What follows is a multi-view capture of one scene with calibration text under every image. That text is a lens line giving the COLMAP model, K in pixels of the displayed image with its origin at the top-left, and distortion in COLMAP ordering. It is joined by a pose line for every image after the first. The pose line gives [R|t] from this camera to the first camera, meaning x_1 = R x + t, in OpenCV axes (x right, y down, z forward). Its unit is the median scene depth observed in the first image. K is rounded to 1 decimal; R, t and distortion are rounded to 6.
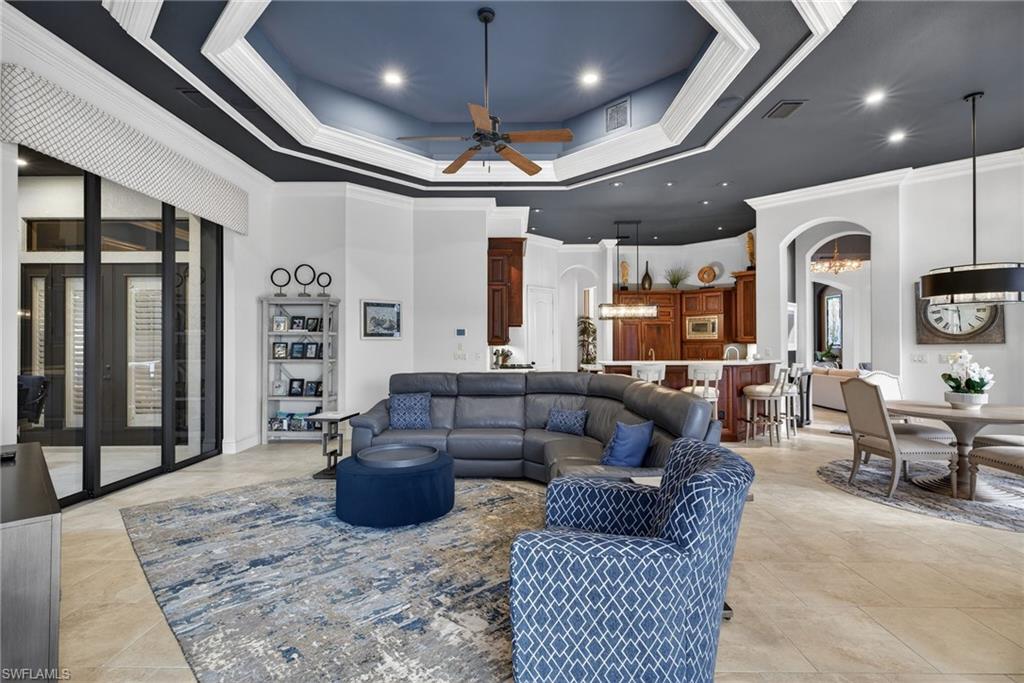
lens RADIAL K [[509.9, 0, 505.7], [0, 509.9, 336.8], [0, 0, 1]] dist [0.014839, -0.000318]
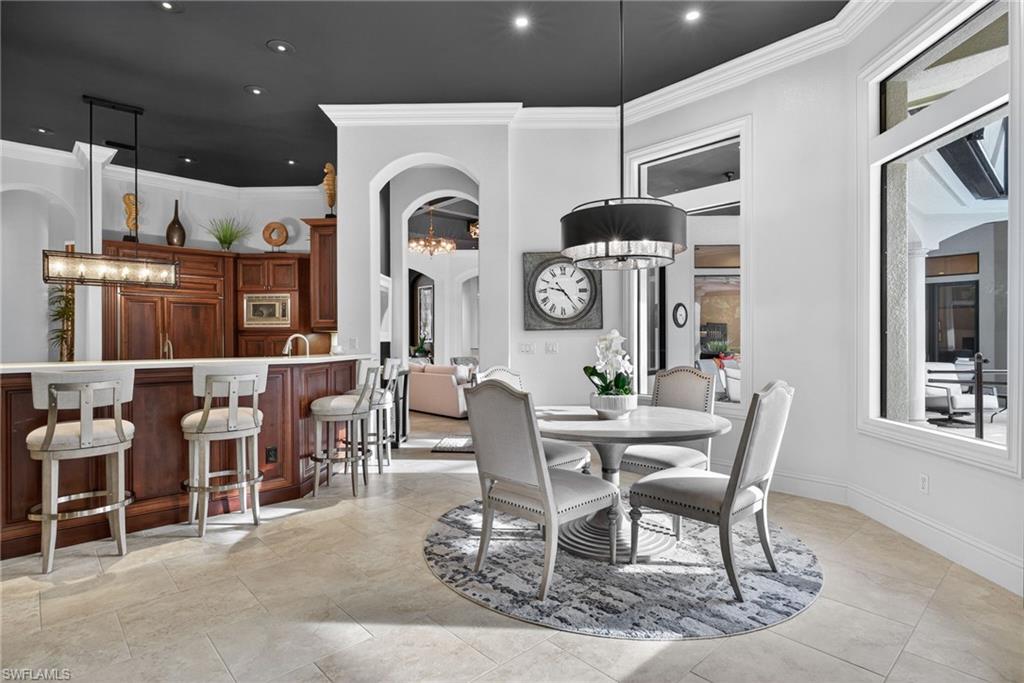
lens RADIAL K [[541.6, 0, 515.8], [0, 541.6, 342.3], [0, 0, 1]] dist [0.001828, -0.001708]
pose [[0.737019, -0.004100, 0.675859, 0.190723], [-0.004299, 0.999933, 0.010754, 0.020270], [-0.675858, -0.010831, 0.736952, 0.335574]]
